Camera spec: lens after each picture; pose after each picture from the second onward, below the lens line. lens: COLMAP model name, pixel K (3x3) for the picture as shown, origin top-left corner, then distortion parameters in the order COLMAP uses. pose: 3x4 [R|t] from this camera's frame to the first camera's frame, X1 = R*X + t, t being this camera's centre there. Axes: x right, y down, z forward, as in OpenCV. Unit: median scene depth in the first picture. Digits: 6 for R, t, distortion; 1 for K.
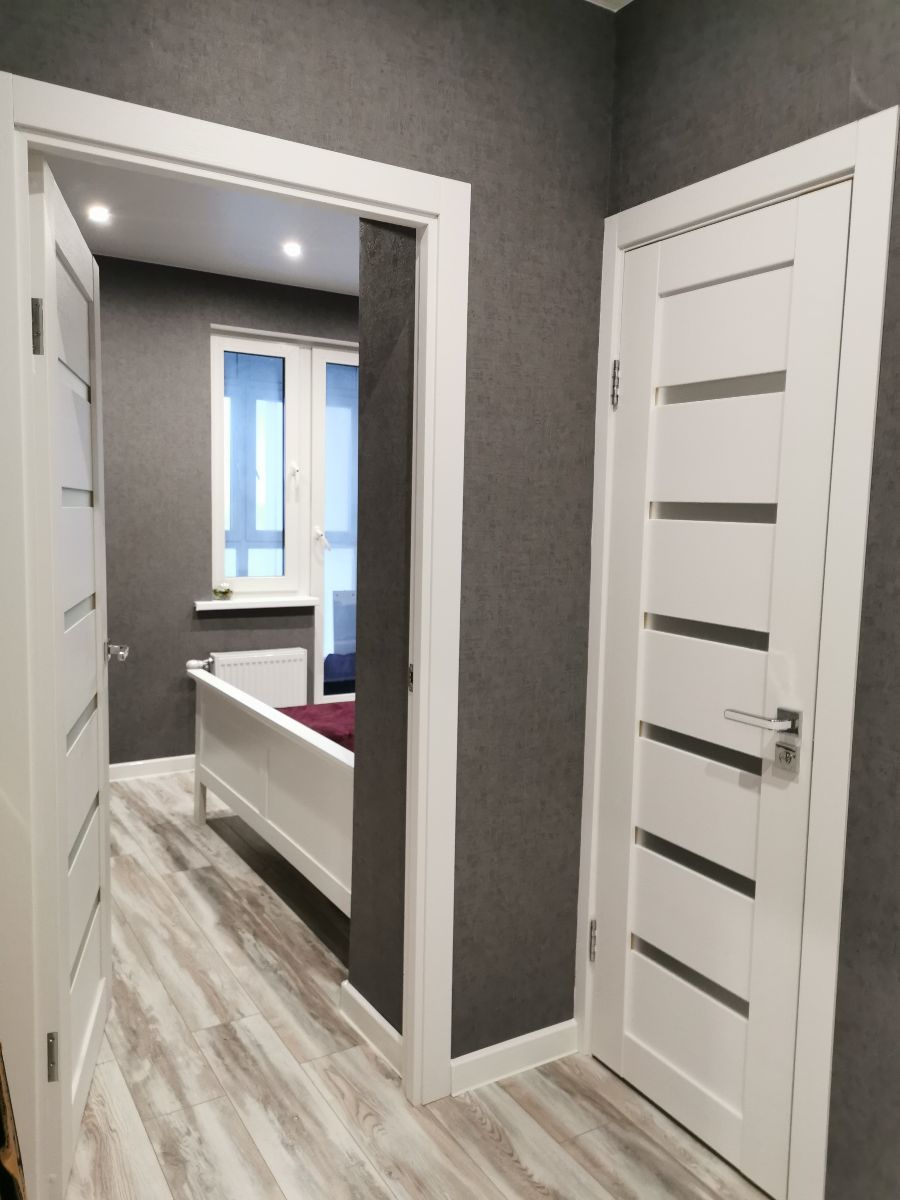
lens RADIAL K [[930.7, 0, 450.0], [0, 930.7, 600.0], [0, 0, 1]] dist [0.018683, 0.001667]
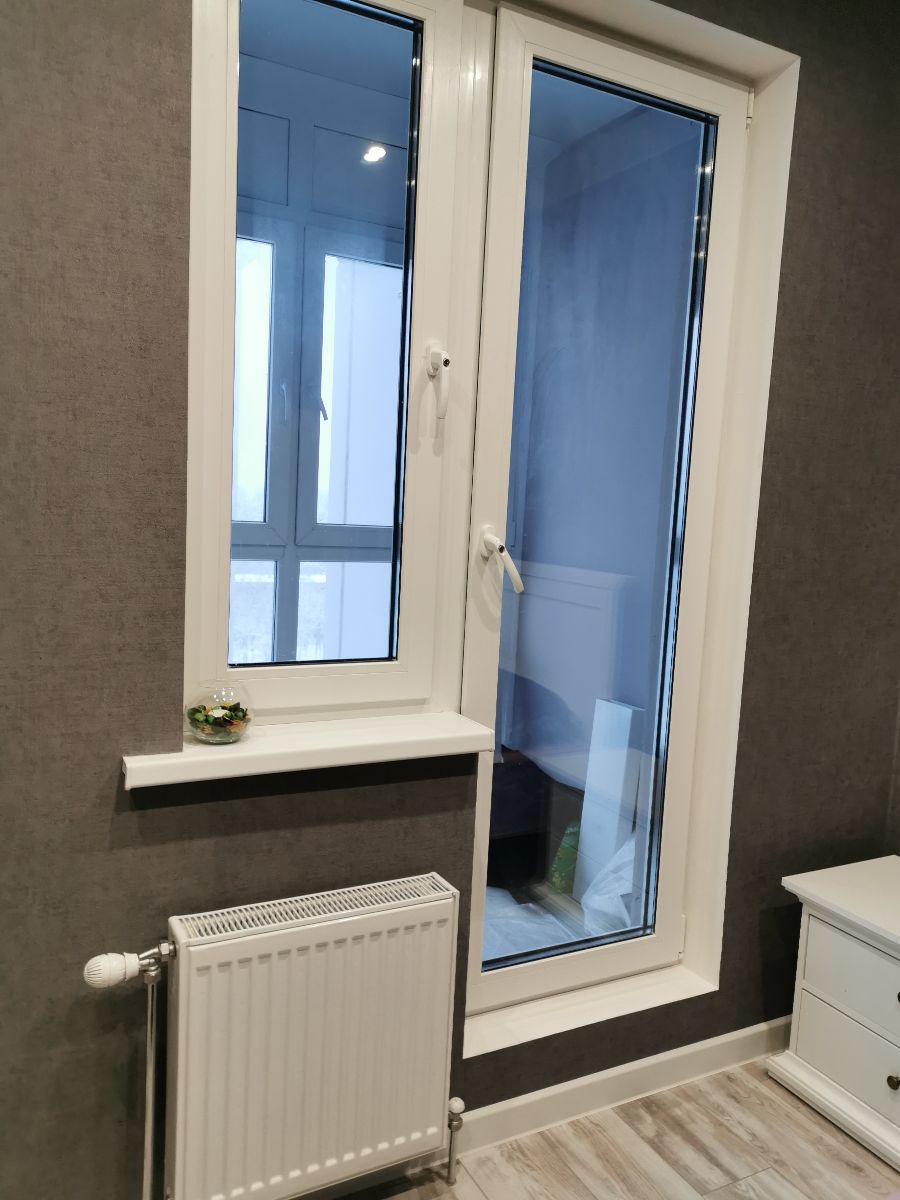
lens RADIAL K [[930.7, 0, 450.0], [0, 930.7, 600.0], [0, 0, 1]] dist [0.018683, 0.001667]
pose [[0.997966, 0.036001, -0.052608, -0.146173], [-0.035226, 0.999258, 0.015578, -0.058220], [0.053130, -0.013693, 0.998494, 0.676749]]
